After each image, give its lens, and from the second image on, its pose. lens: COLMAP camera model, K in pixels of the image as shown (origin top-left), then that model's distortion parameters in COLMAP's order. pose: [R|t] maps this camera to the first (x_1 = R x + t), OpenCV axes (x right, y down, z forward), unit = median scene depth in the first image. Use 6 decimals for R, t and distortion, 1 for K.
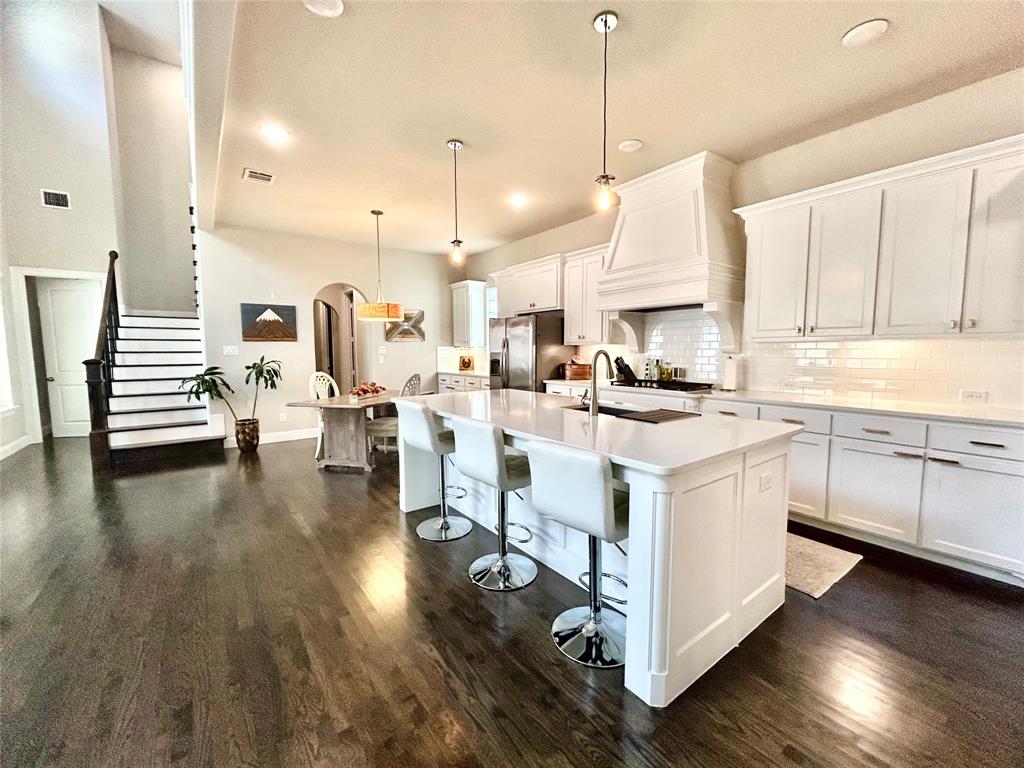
lens RADIAL K [[411.5, 0, 512.0], [0, 411.5, 384.0], [0, 0, 1]] dist [0.001996, 0.000333]
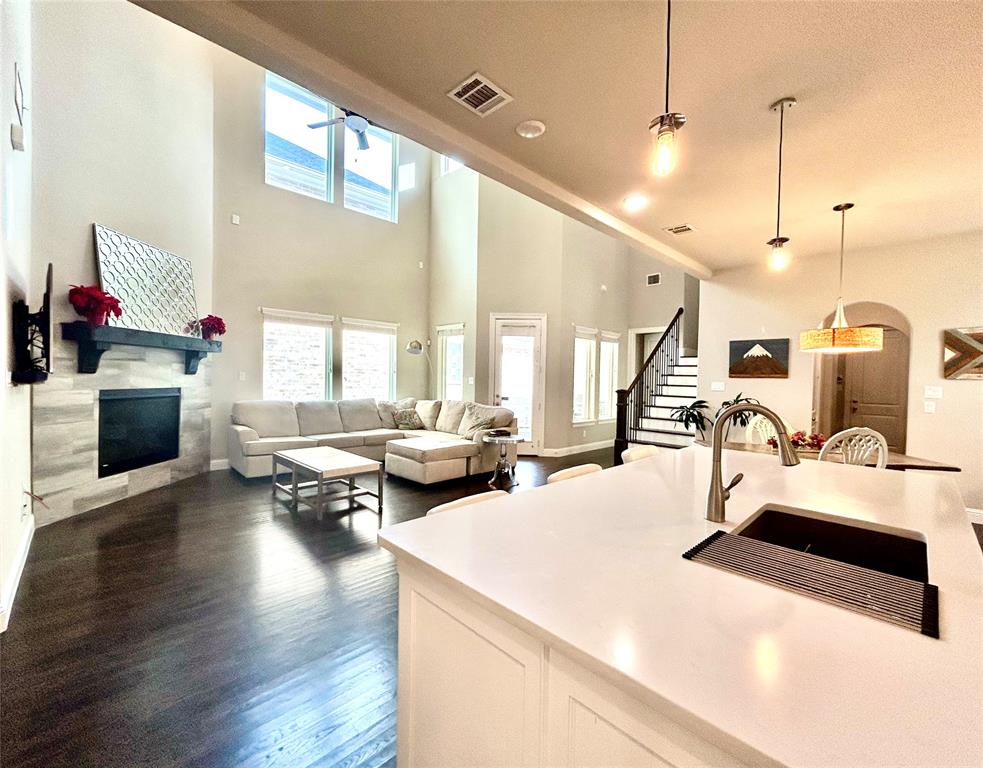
lens RADIAL K [[404.5, 0, 467.8], [0, 404.5, 383.1], [0, 0, 1]] dist [-0.002291, -0.000058]
pose [[0.128556, 0.022741, -0.991442, 0.263725], [-0.104883, 0.994442, 0.009210, -0.031220], [0.986140, 0.102801, 0.130226, 0.227821]]
